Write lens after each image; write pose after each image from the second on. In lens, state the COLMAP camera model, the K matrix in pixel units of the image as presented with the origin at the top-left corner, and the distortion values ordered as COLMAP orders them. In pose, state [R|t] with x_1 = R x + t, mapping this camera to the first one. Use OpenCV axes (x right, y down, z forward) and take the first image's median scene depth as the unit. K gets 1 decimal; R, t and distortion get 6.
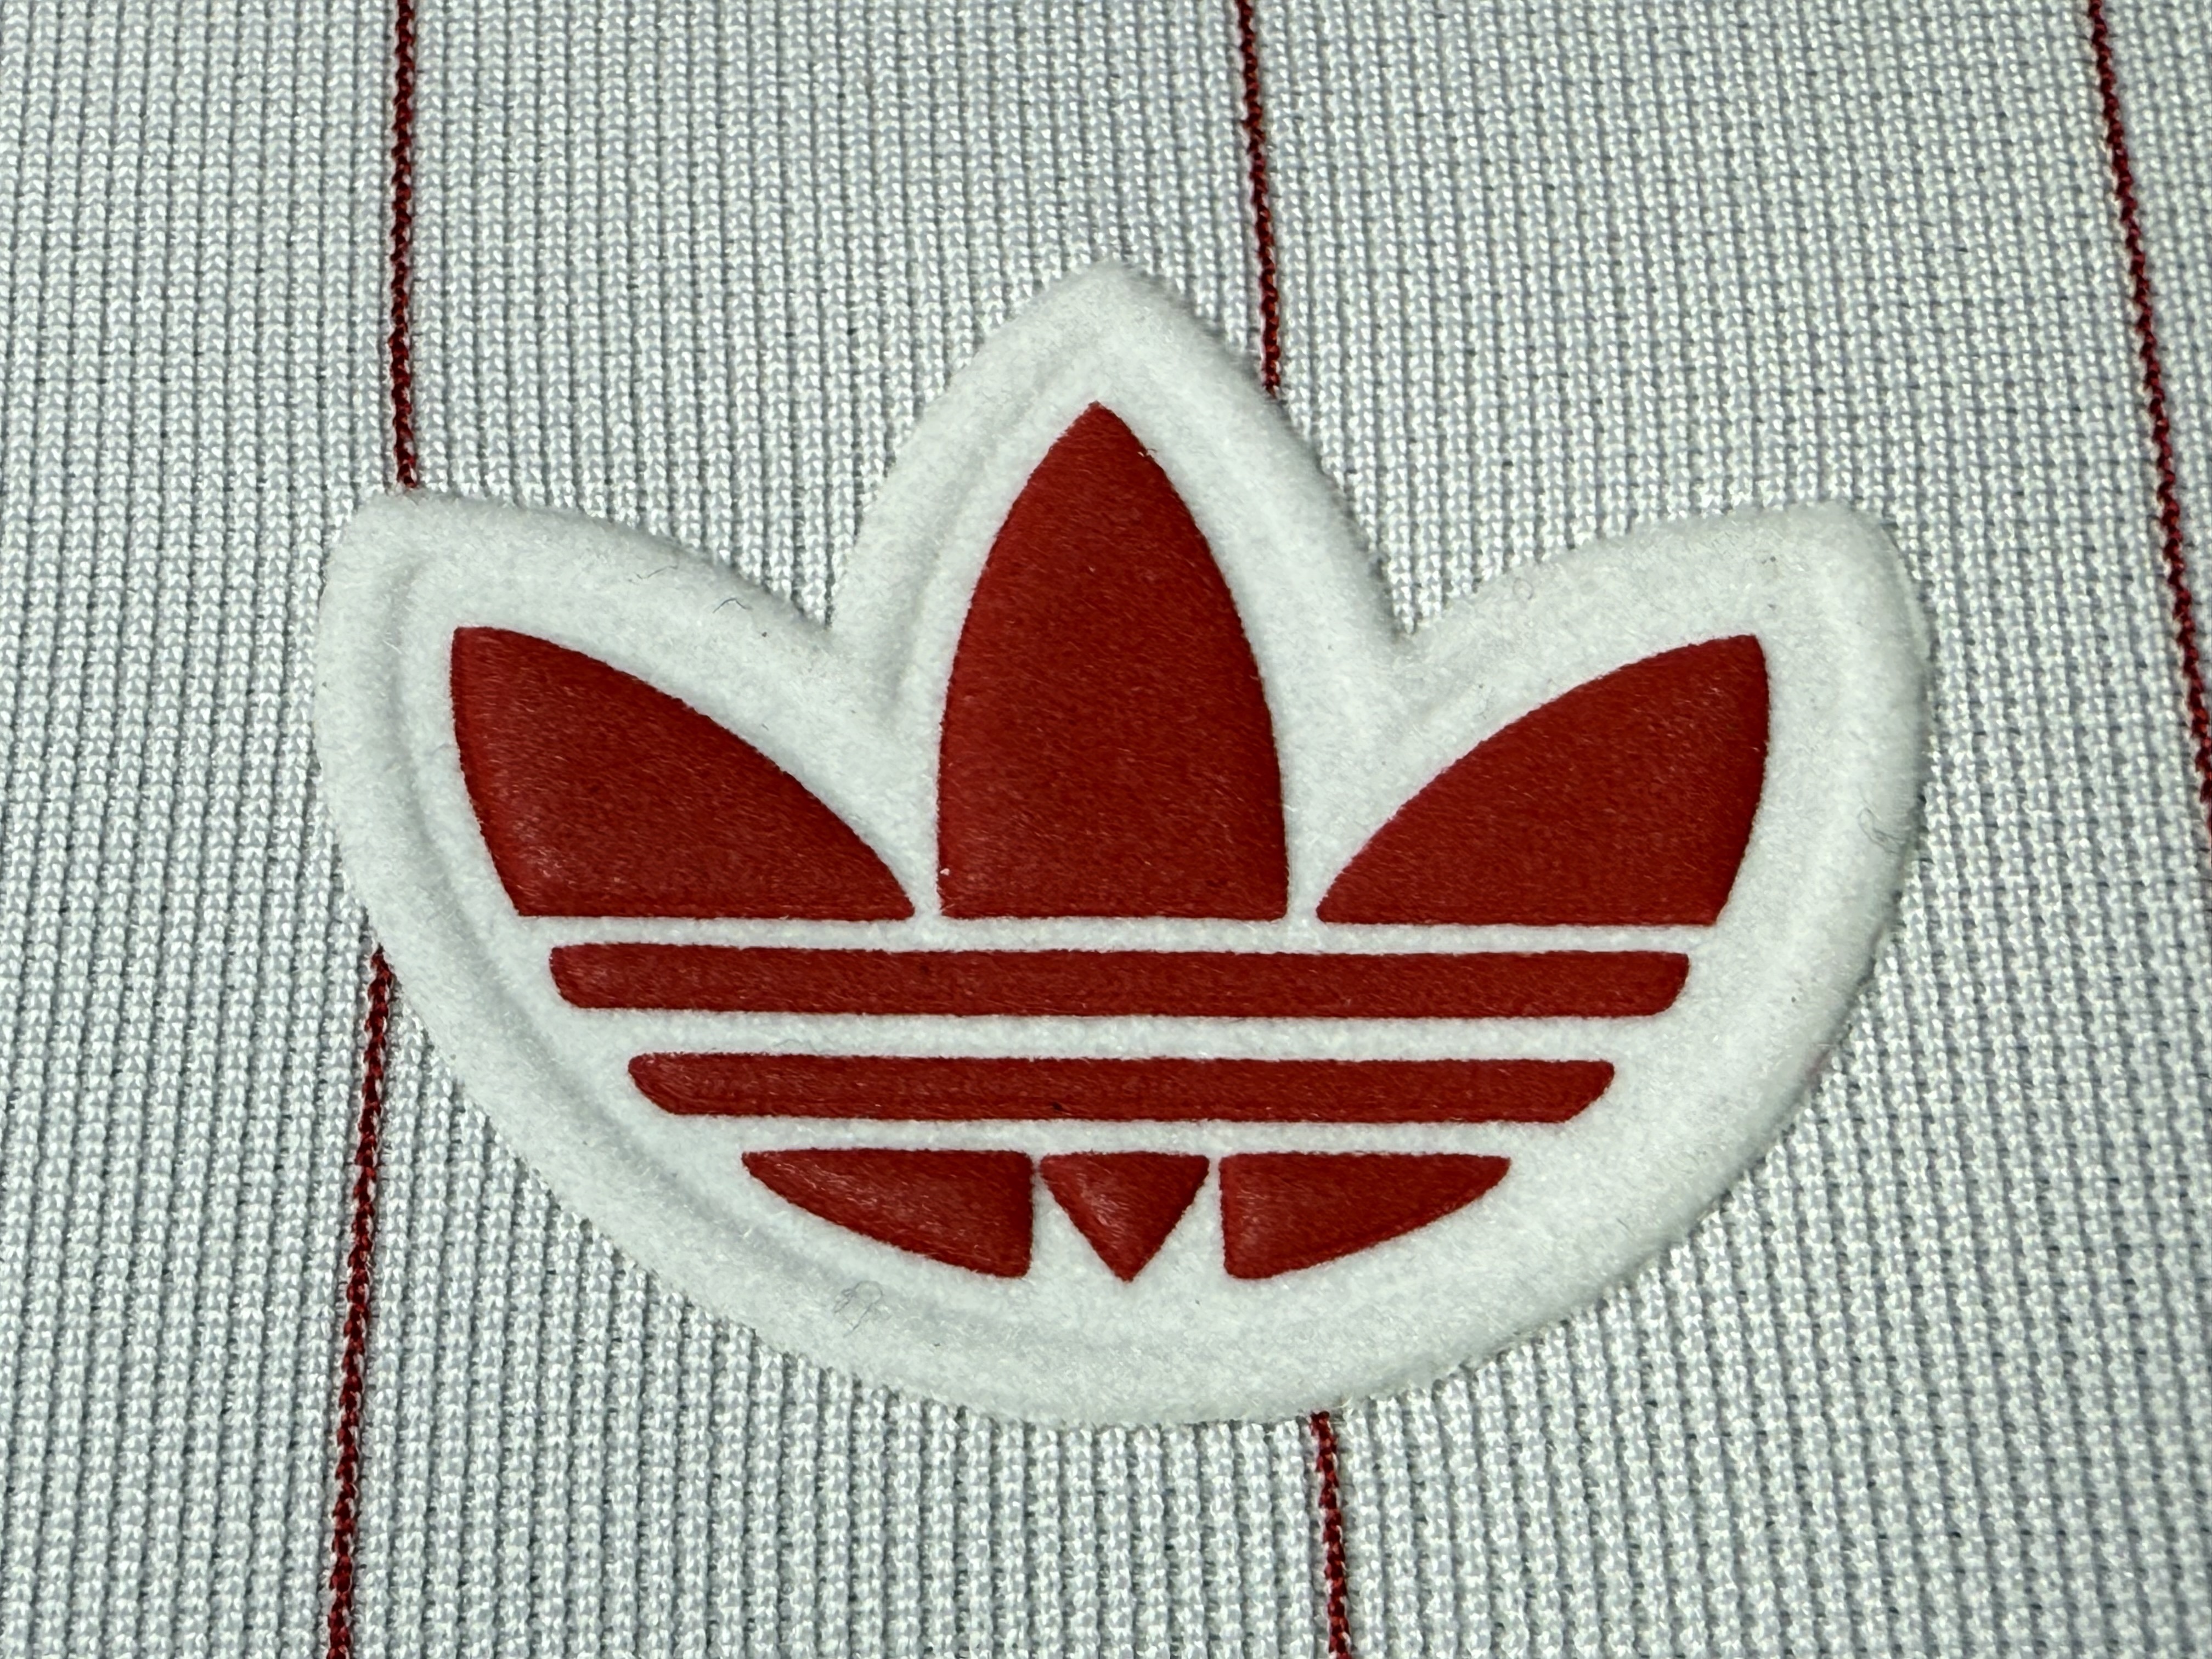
lens RADIAL K [[3170.6, 0, 1106.8], [0, 3170.6, 829.3], [0, 0, 1]] dist [0.050891, 0.000000]
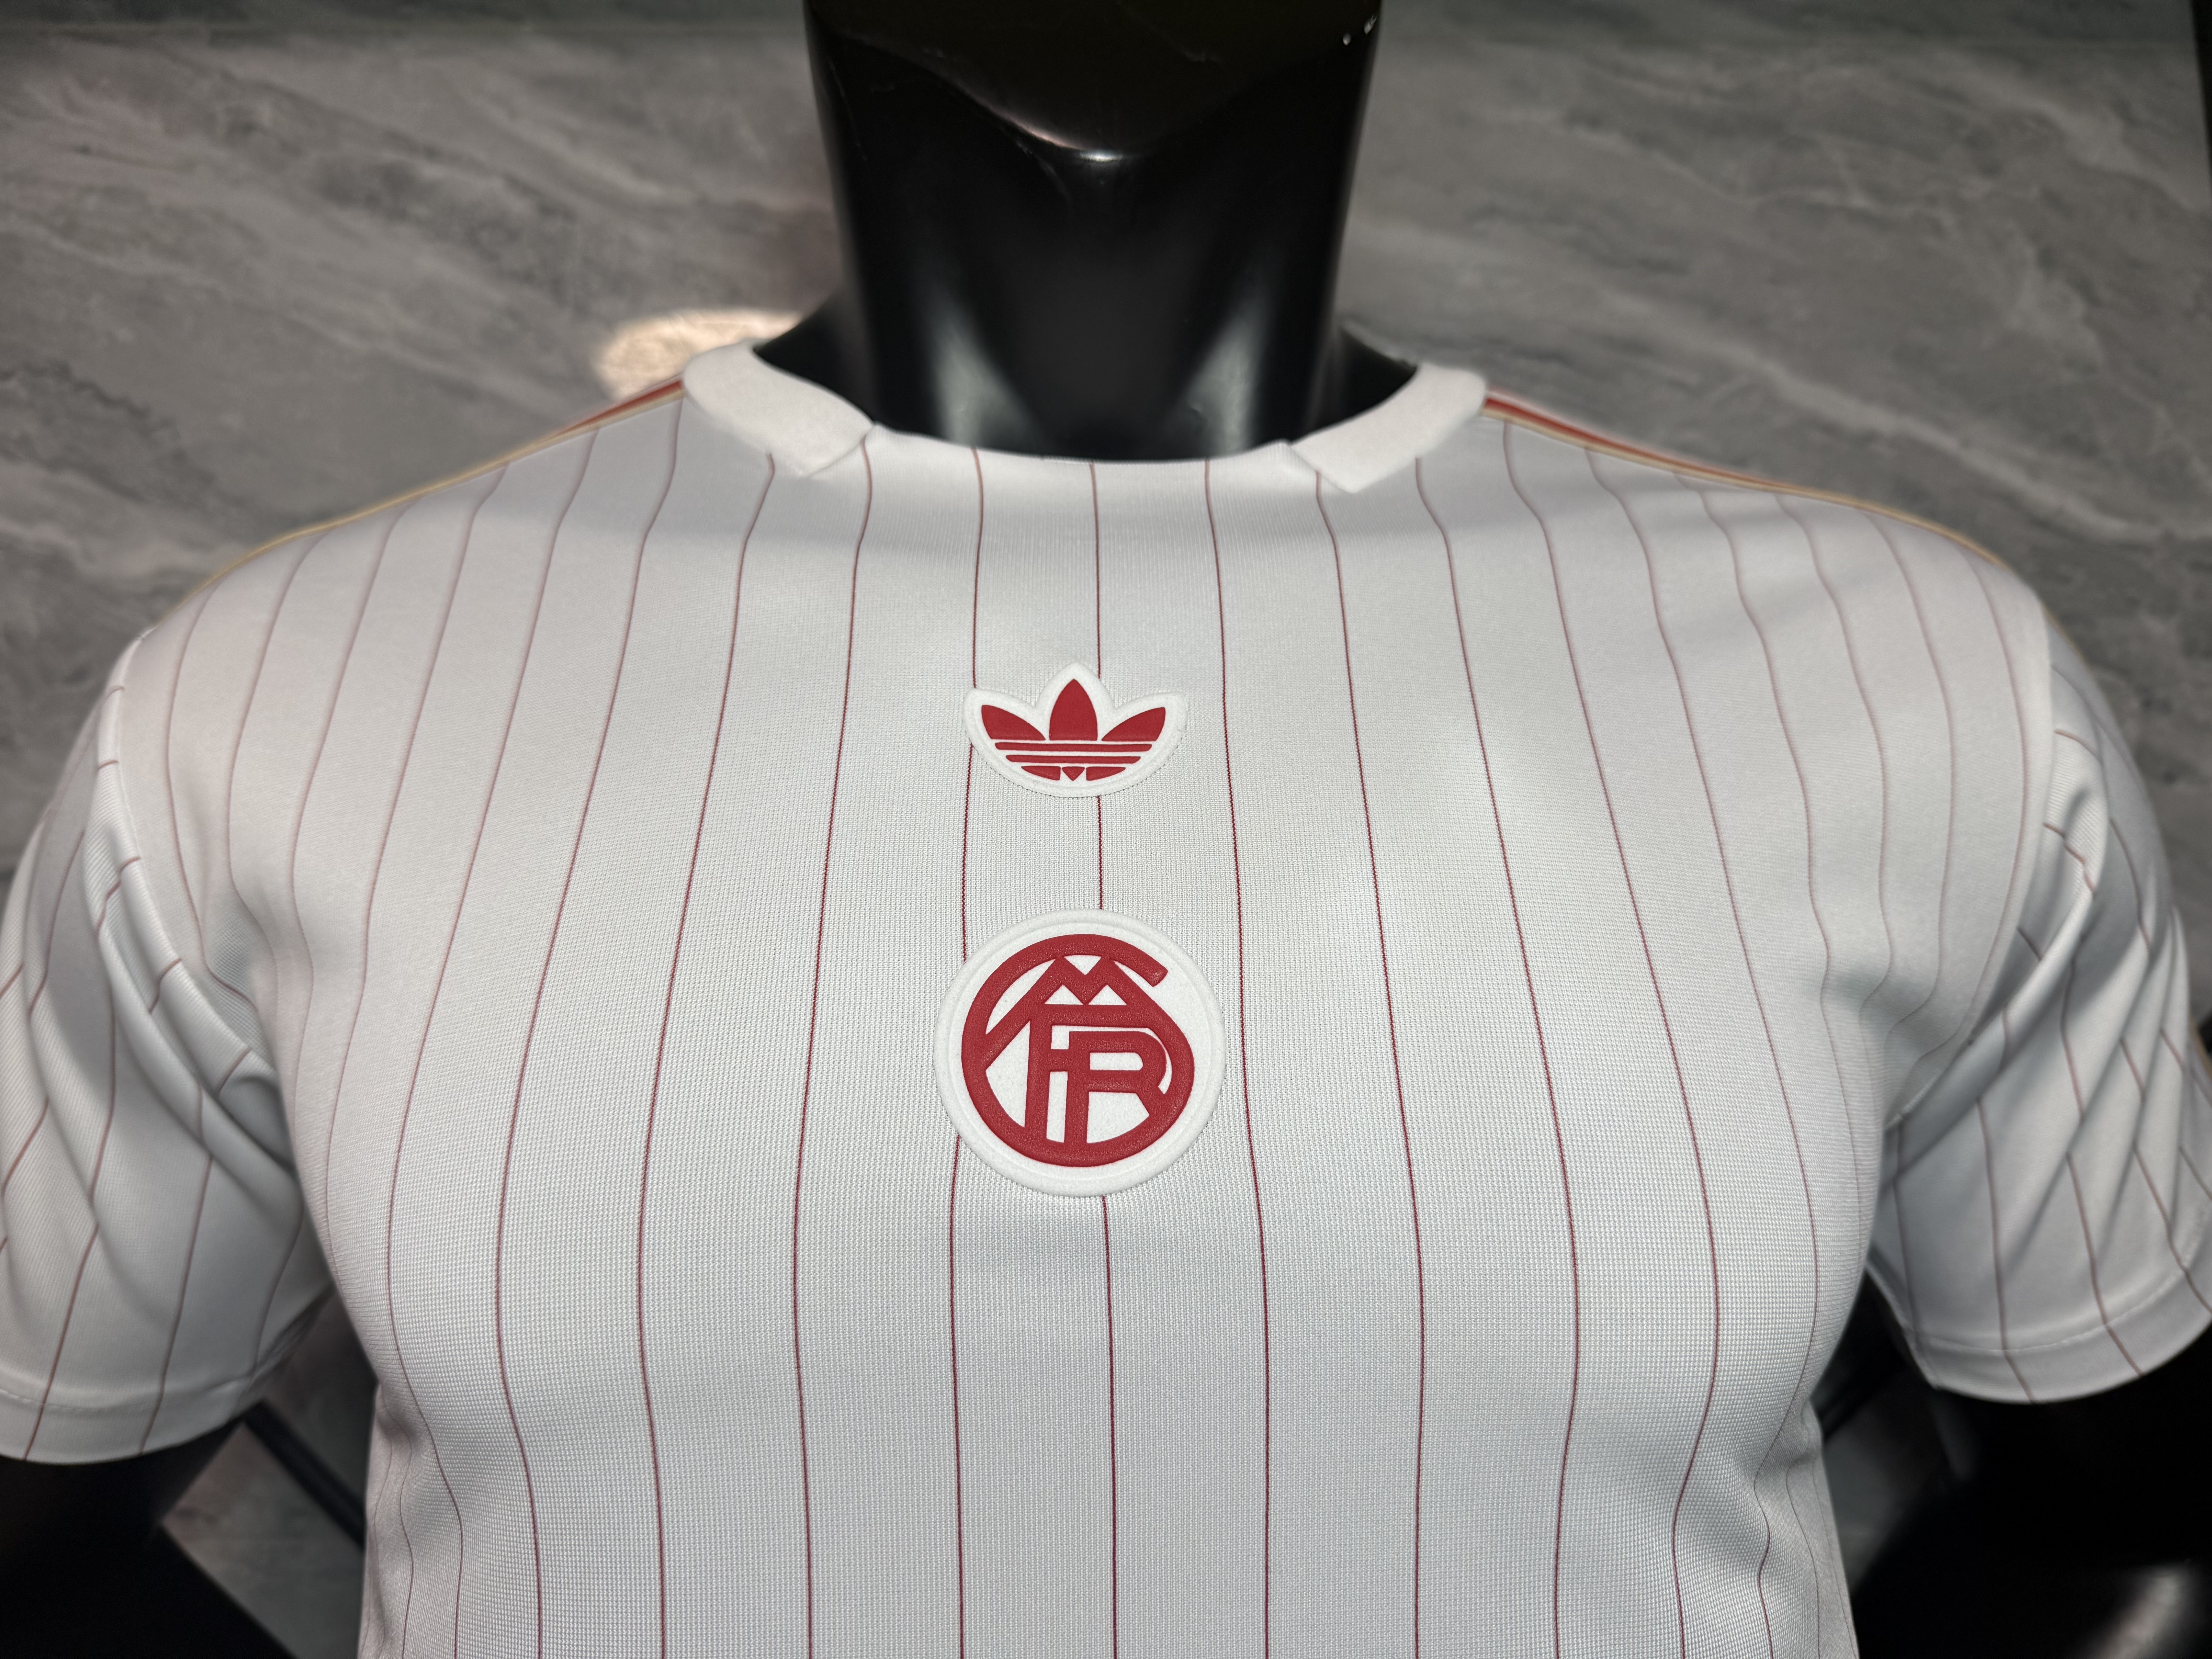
lens RADIAL K [[1549.2, 0, 1105.0], [0, 1549.2, 835.3], [0, 0, 1]] dist [-0.002019, -0.000079]
pose [[0.997000, 0.010858, 0.076630, -0.192923], [-0.054233, 0.804392, 0.591618, -1.888892], [-0.055217, -0.593999, 0.802568, -1.965034]]
